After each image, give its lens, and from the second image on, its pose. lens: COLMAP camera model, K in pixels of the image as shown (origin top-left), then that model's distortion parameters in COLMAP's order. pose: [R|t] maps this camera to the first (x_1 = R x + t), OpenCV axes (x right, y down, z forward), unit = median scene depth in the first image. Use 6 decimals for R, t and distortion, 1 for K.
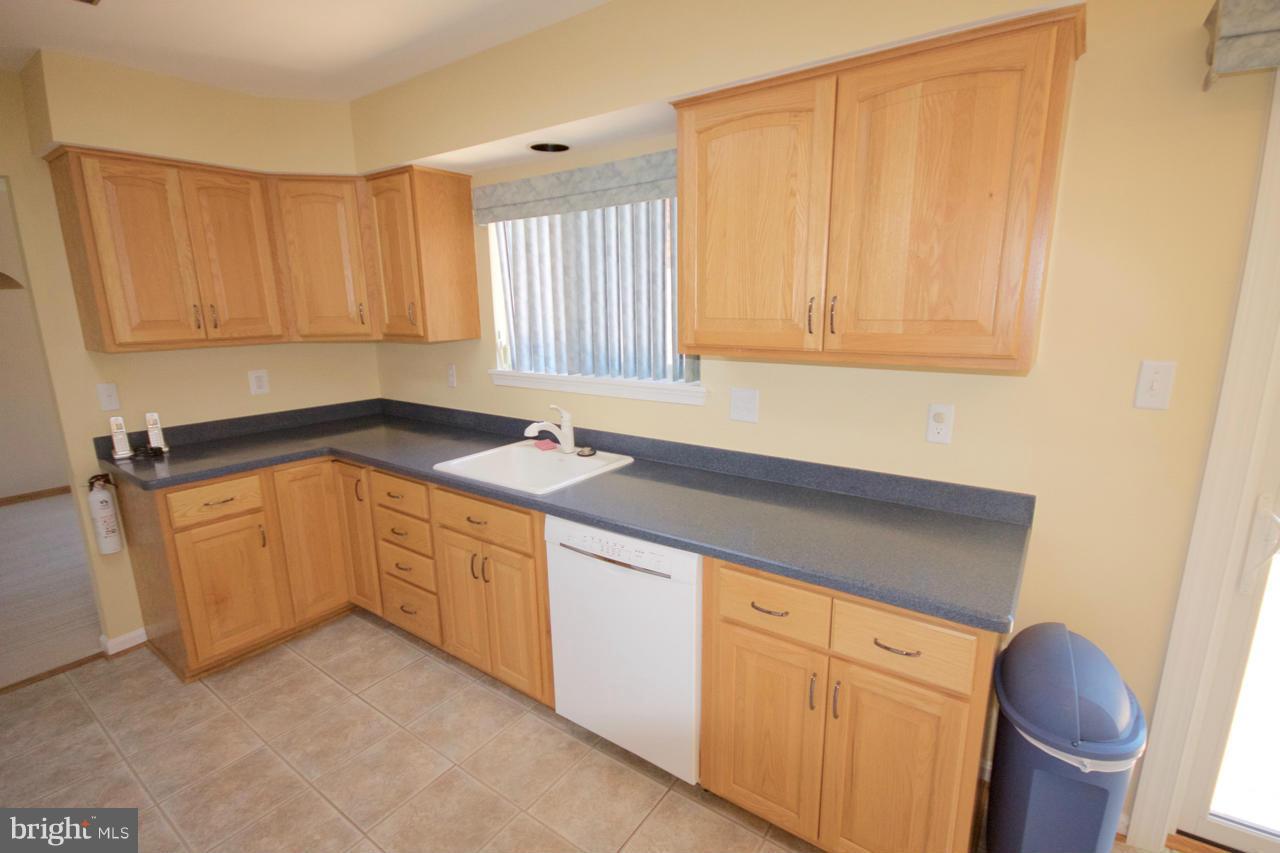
lens RADIAL K [[587.6, 0, 649.8], [0, 587.6, 431.4], [0, 0, 1]] dist [0.008219, -0.012981]
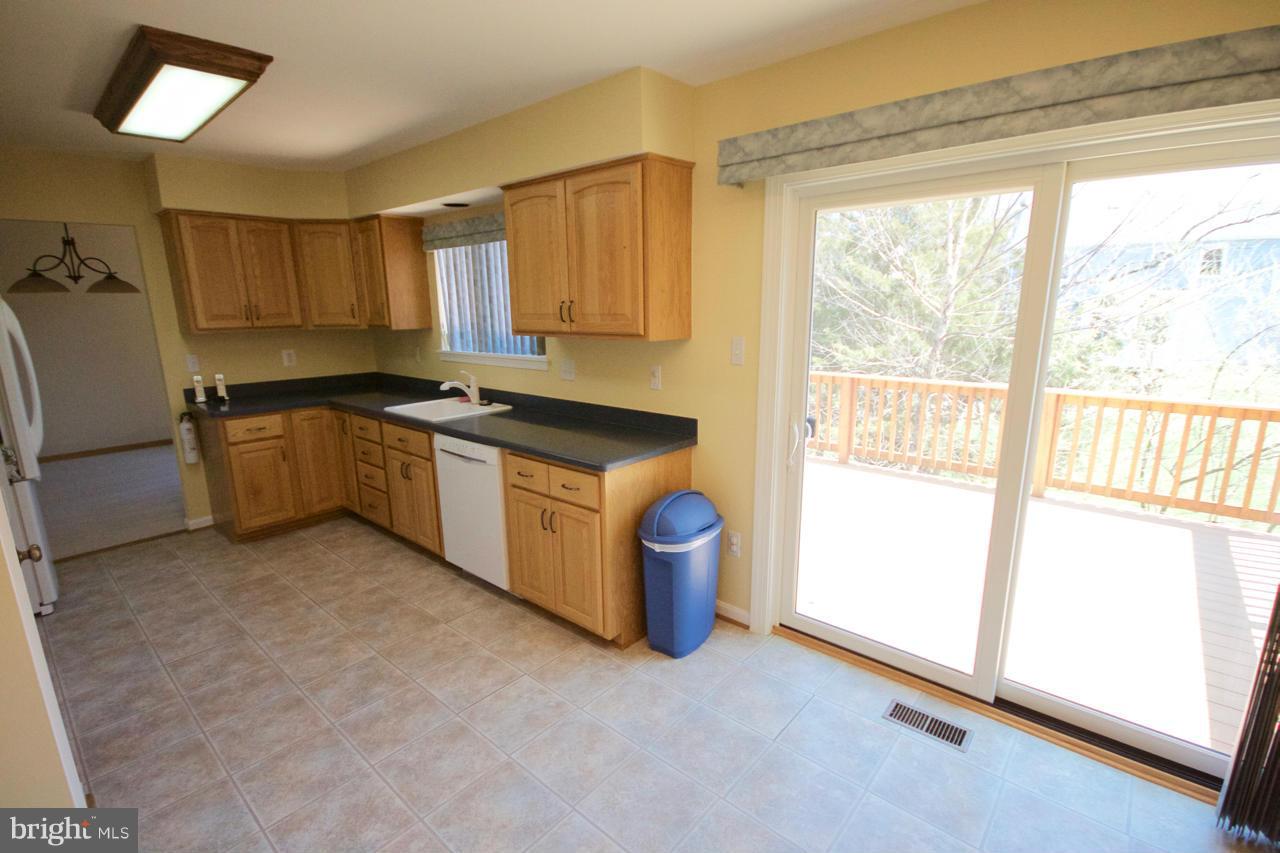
lens RADIAL K [[593.4, 0, 647.0], [0, 593.4, 431.7], [0, 0, 1]] dist [0.000634, -0.000246]
pose [[0.994803, 0.021692, -0.099484, 0.453860], [-0.021635, 0.999765, 0.001655, 0.096336], [0.099496, 0.000506, 0.995038, -0.466302]]
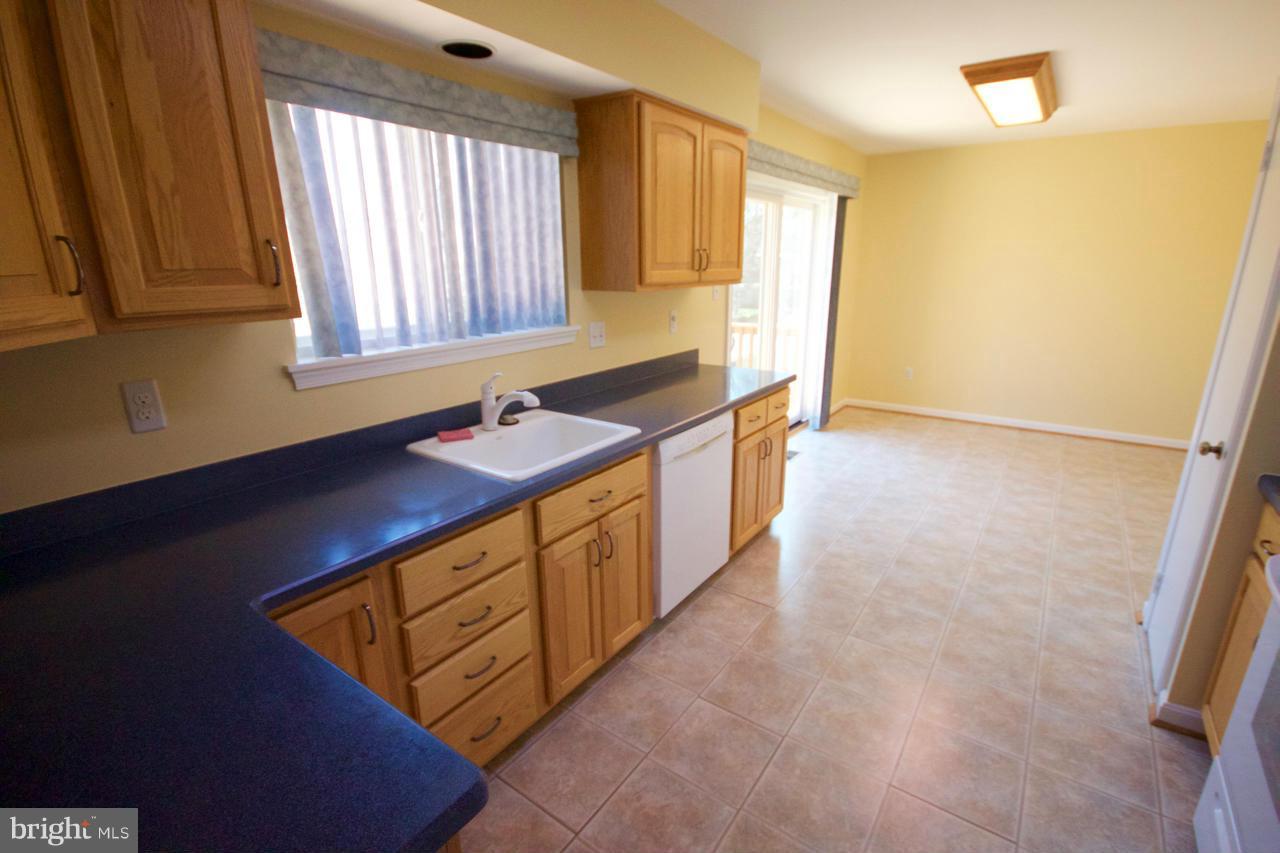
lens RADIAL K [[593.4, 0, 647.0], [0, 593.4, 431.7], [0, 0, 1]] dist [0.000634, -0.000246]
pose [[-0.004359, -0.266973, 0.963694, -0.976662], [0.221528, 0.939501, 0.261273, -0.136712], [-0.975144, 0.214624, 0.055046, 0.744170]]
